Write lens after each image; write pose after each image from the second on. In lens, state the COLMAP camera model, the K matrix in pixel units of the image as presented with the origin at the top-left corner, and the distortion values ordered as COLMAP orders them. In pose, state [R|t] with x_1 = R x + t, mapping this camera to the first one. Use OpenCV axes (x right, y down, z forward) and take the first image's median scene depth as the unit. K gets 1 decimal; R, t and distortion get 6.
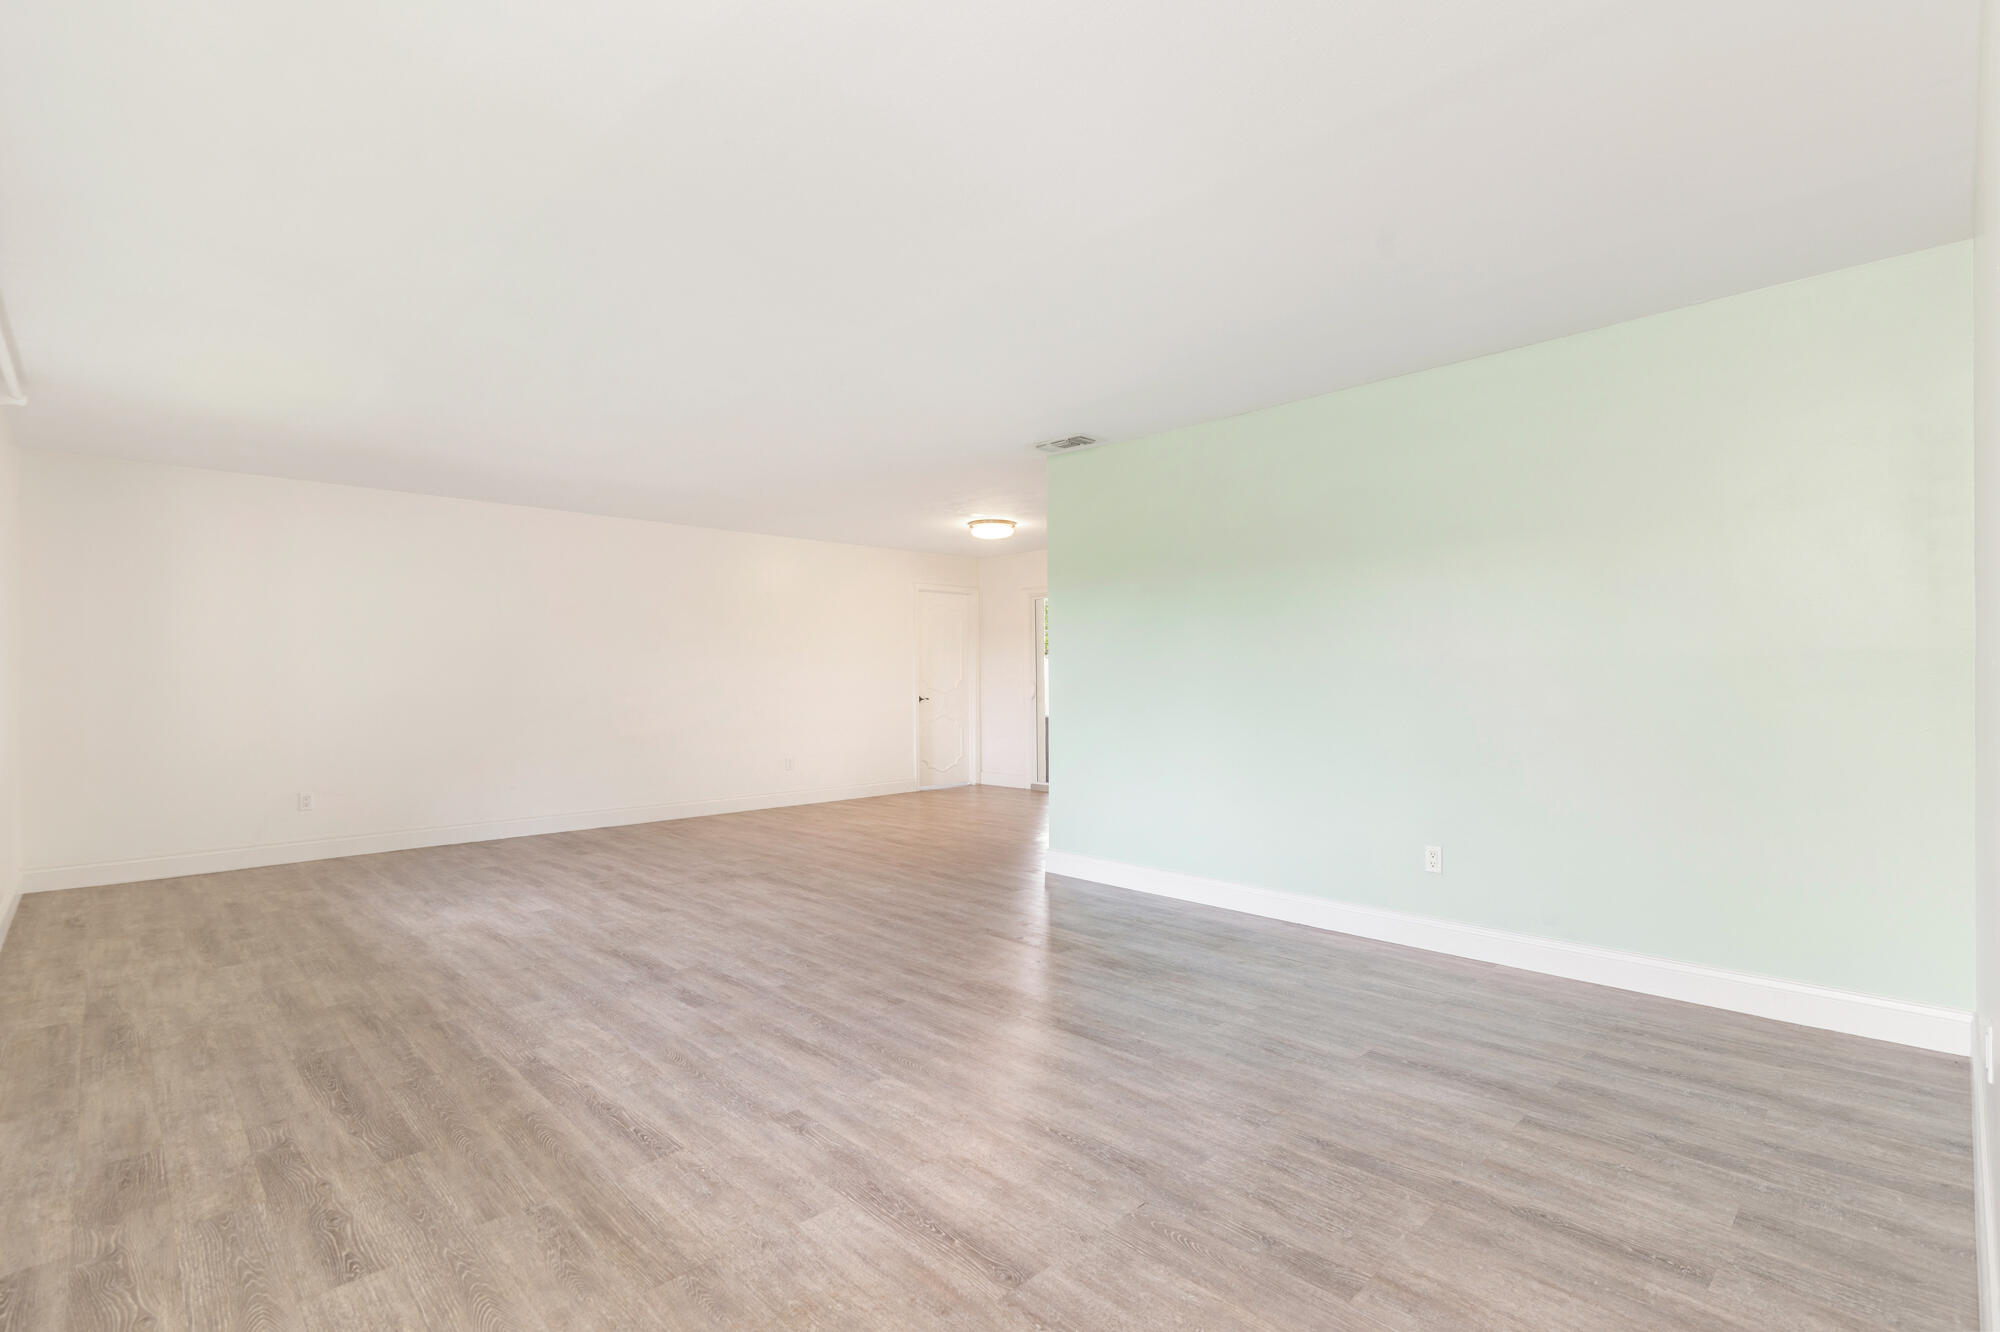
lens RADIAL K [[906.2, 0, 1002.5], [0, 906.2, 663.9], [0, 0, 1]] dist [-0.000492, -0.000535]
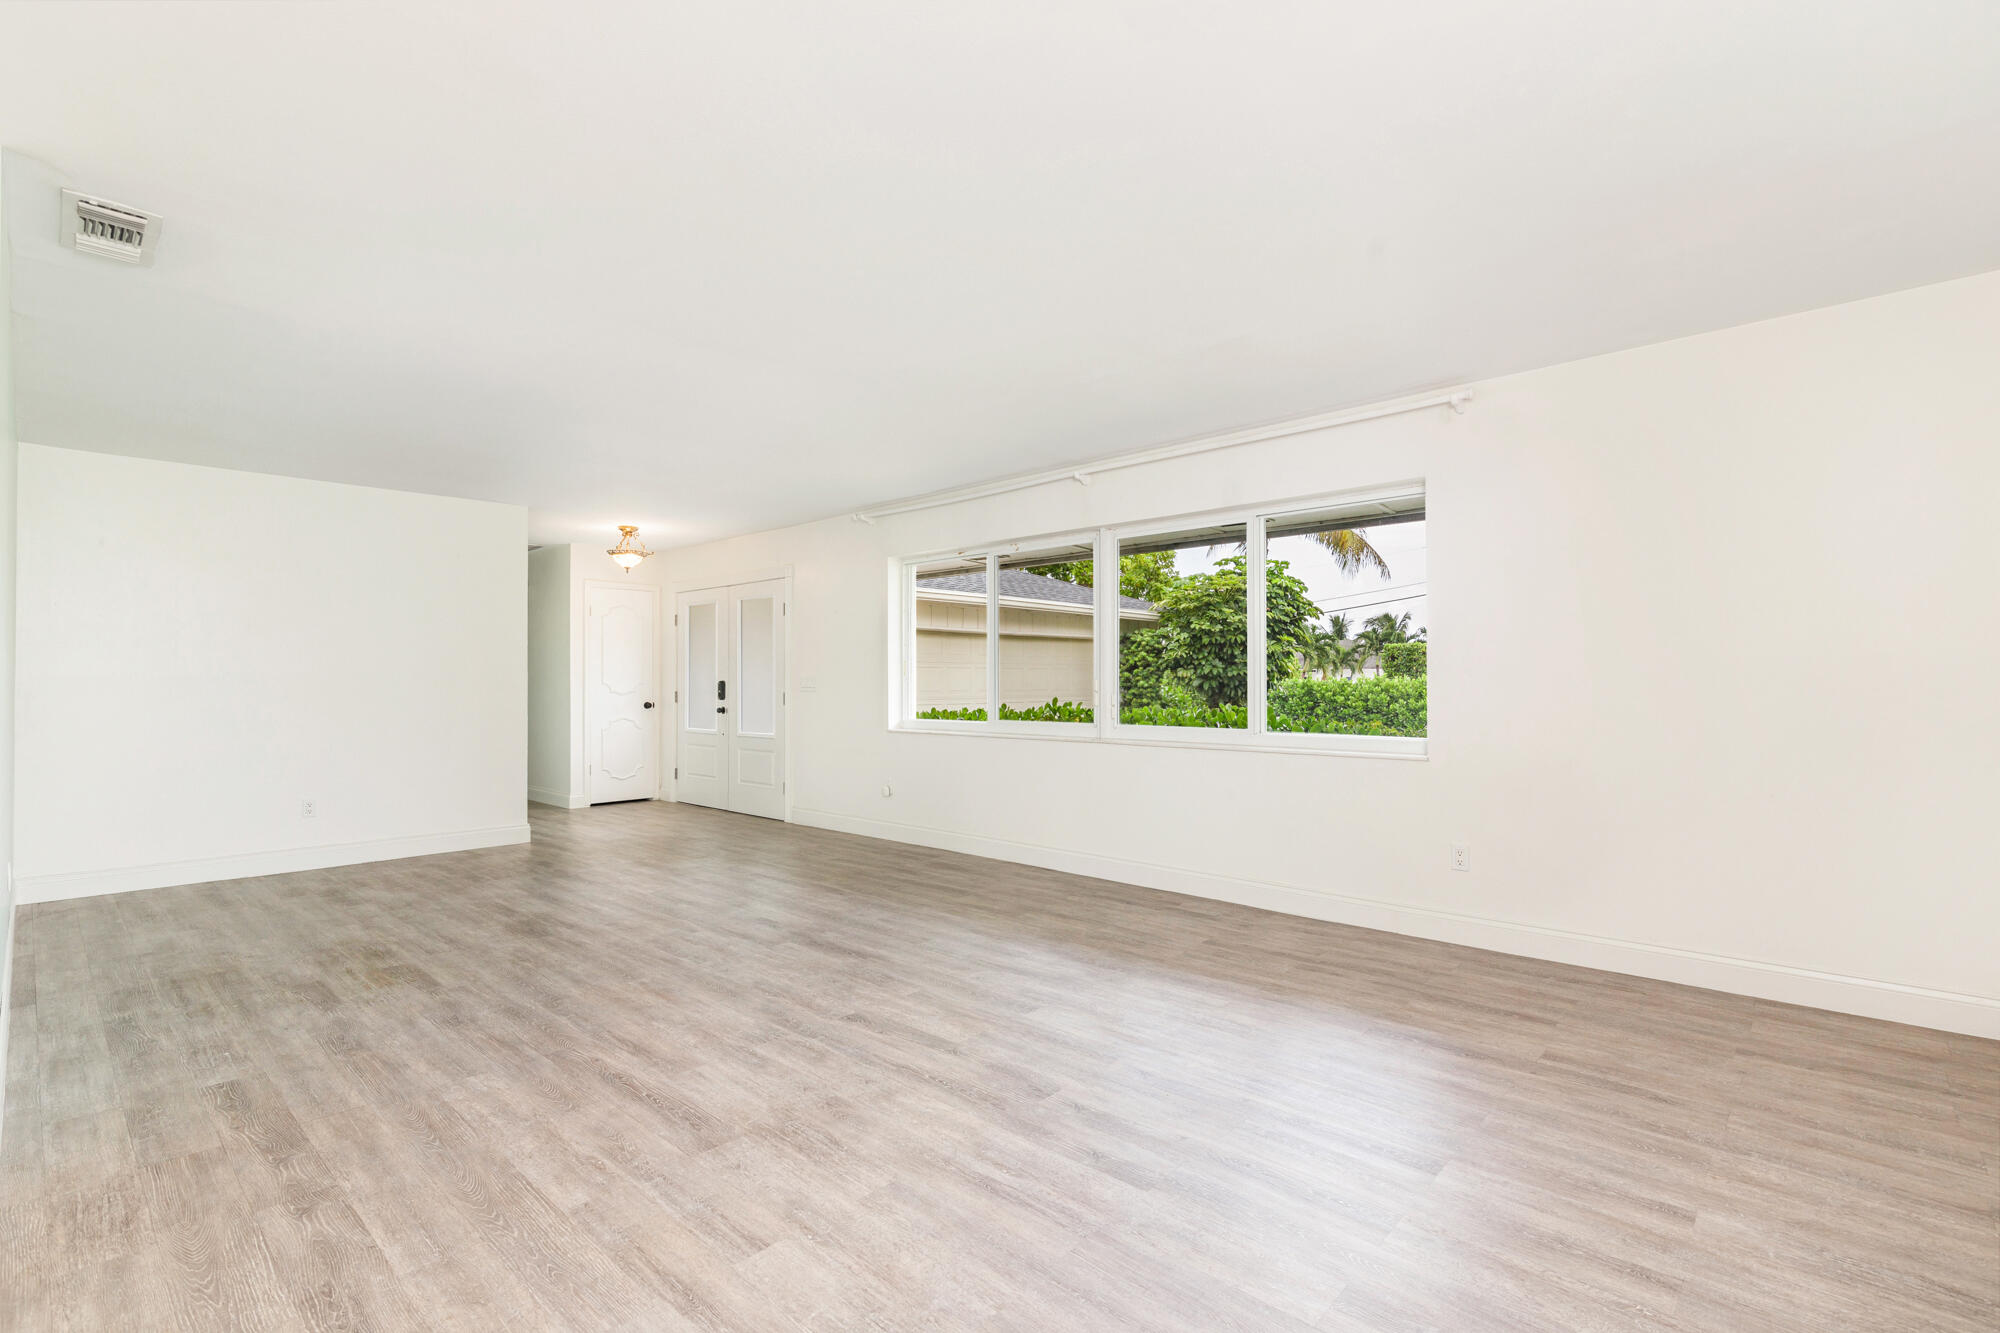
lens RADIAL K [[906.2, 0, 981.4], [0, 906.2, 674.1], [0, 0, 1]] dist [-0.000492, -0.000535]
pose [[-0.999634, 0.008243, -0.025761, -0.655958], [0.008879, 0.999657, -0.024648, 0.044035], [0.025549, -0.024867, -0.999364, 2.452442]]
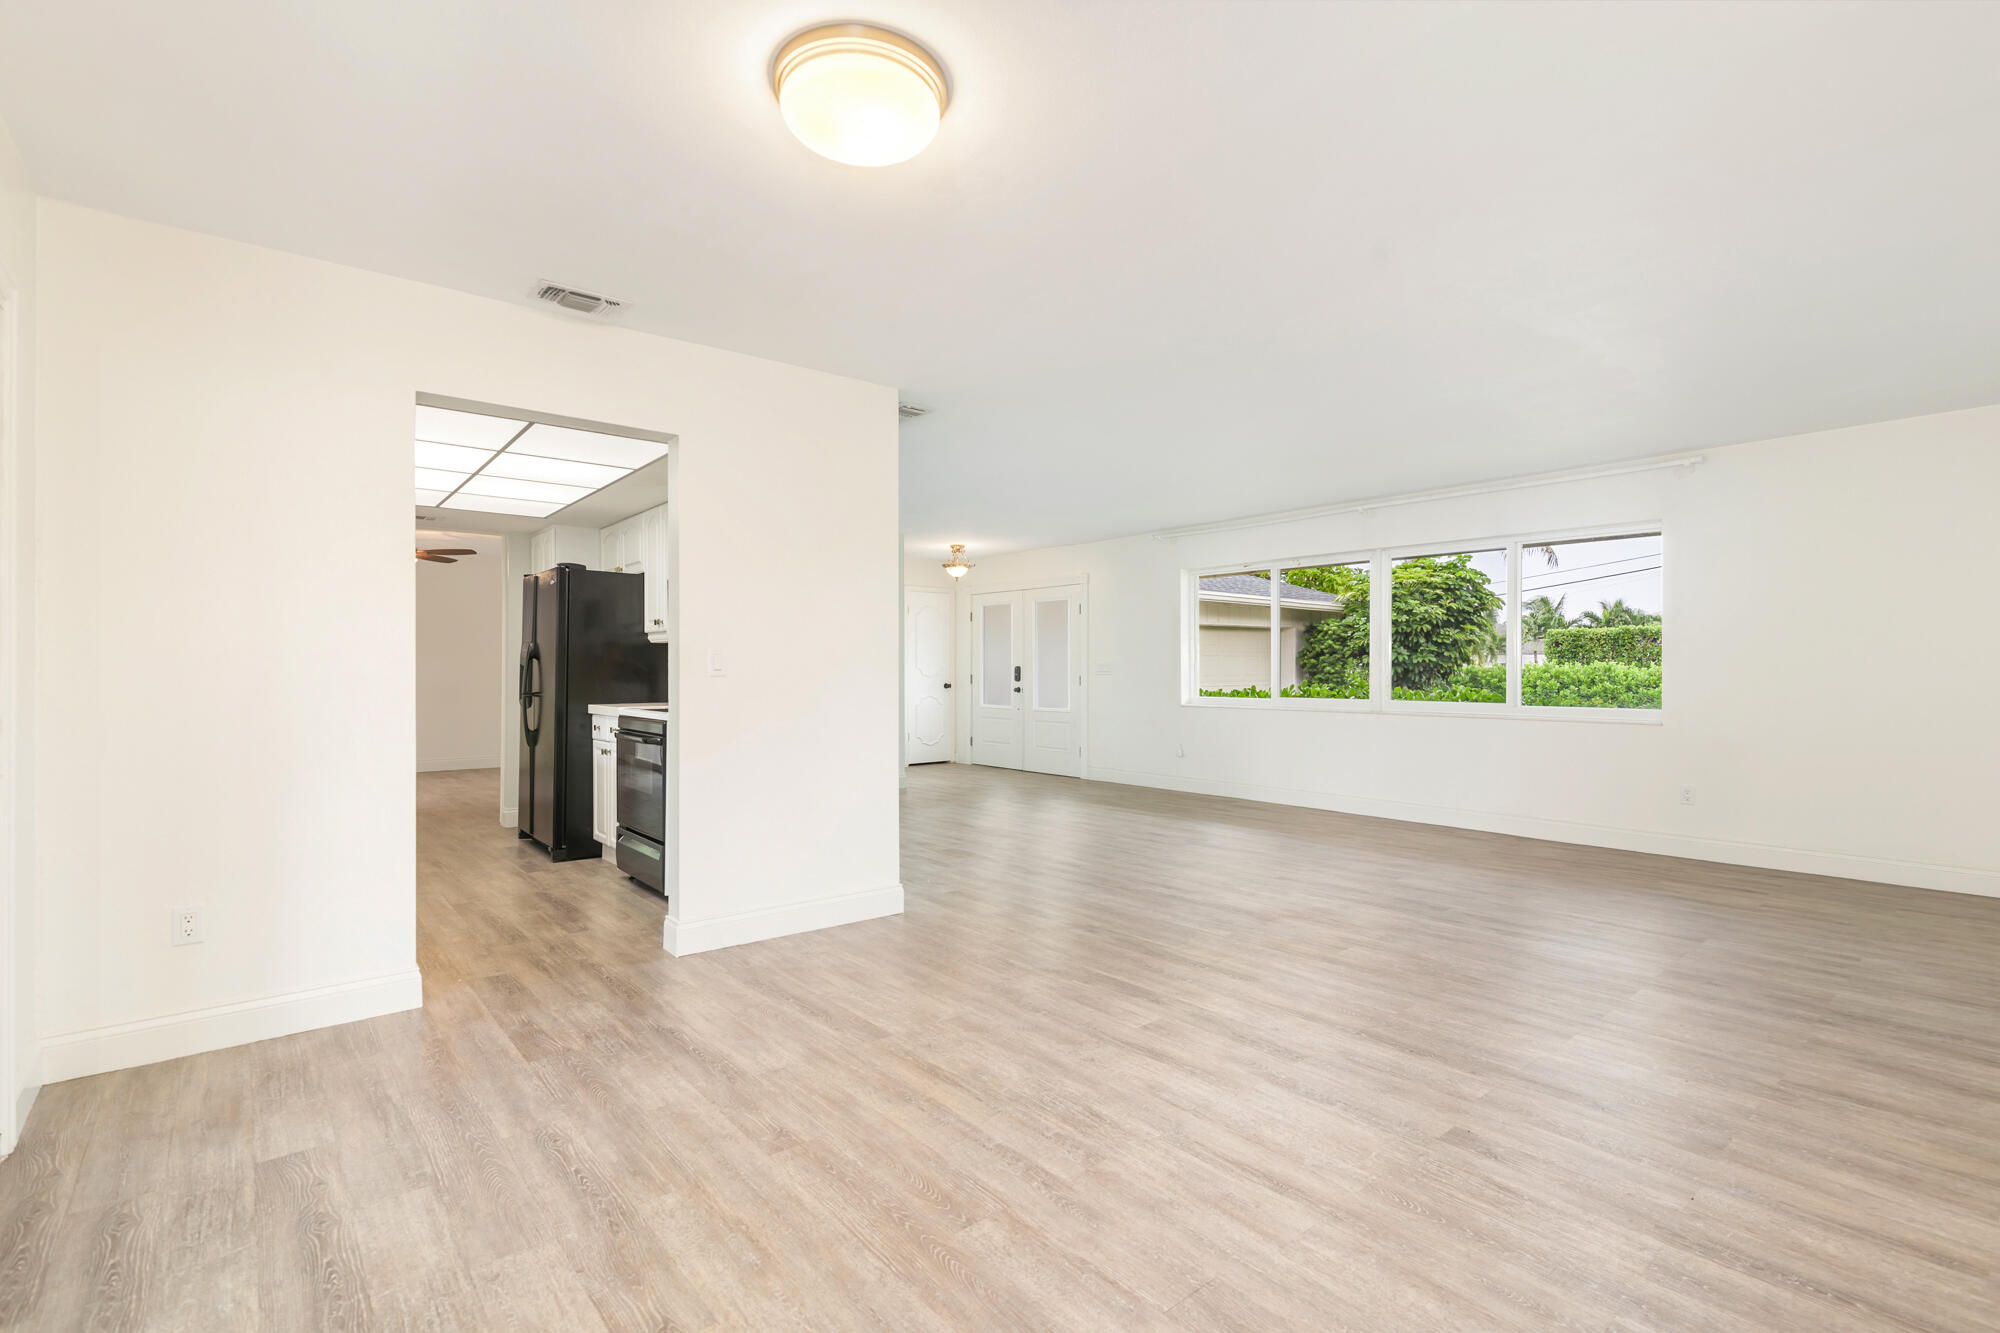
lens RADIAL K [[906.2, 0, 990.4], [0, 906.2, 666.7], [0, 0, 1]] dist [-0.000492, -0.000535]
pose [[-0.995380, 0.007024, 0.095756, -0.187736], [0.005297, 0.999819, -0.018275, 0.053659], [-0.095867, -0.017684, -0.995237, 3.067043]]
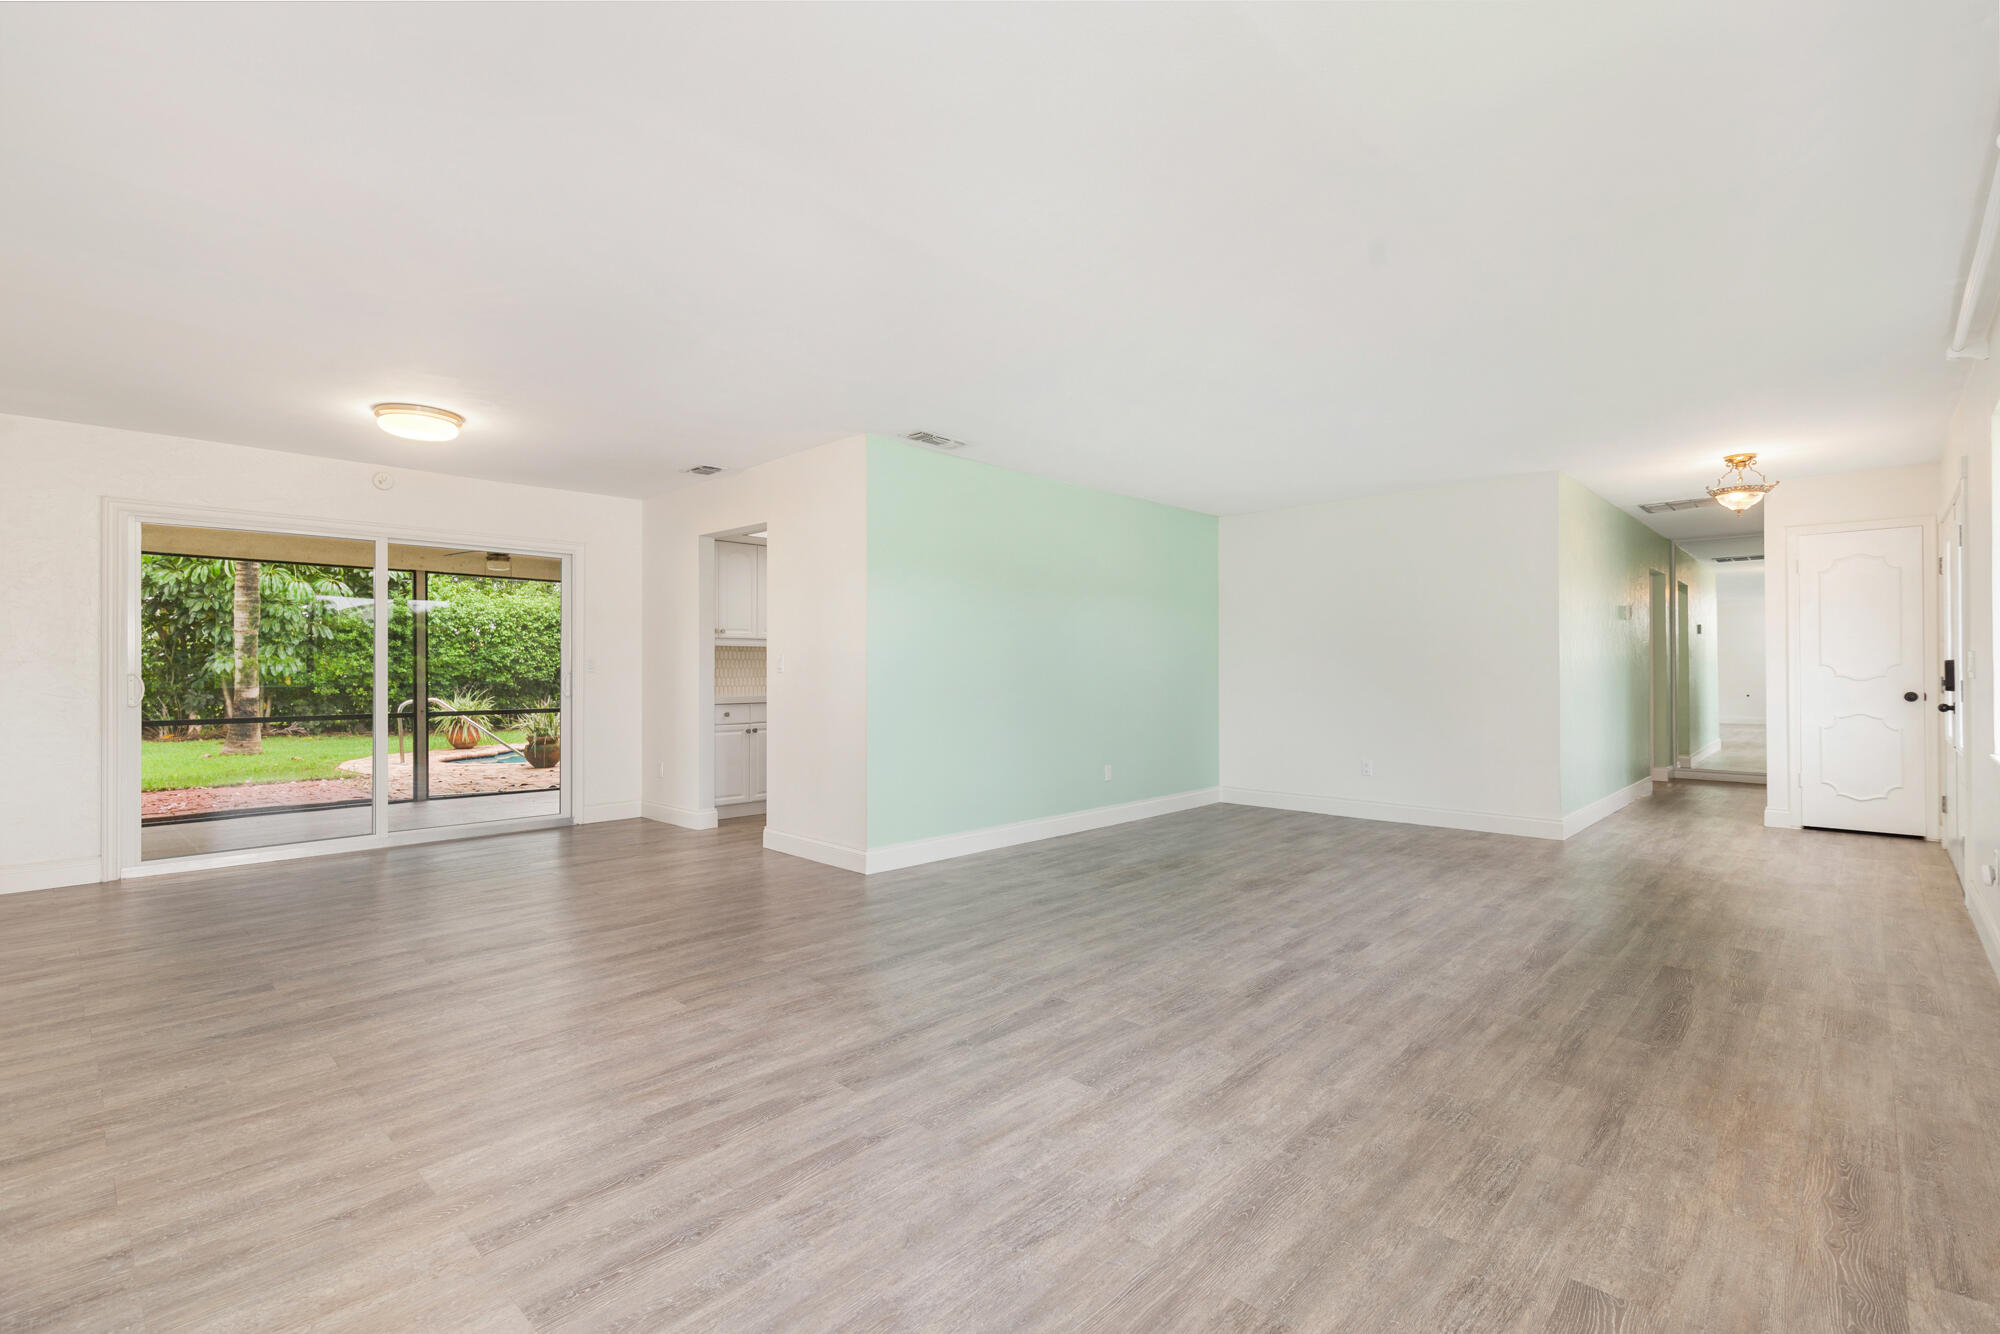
lens RADIAL K [[906.2, 0, 1007.6], [0, 906.2, 659.8], [0, 0, 1]] dist [-0.000492, -0.000535]
pose [[-0.031023, 0.015190, 0.999403, -1.521744], [-0.013779, 0.999783, -0.015624, 0.040176], [-0.999424, -0.014256, -0.030807, 1.536093]]
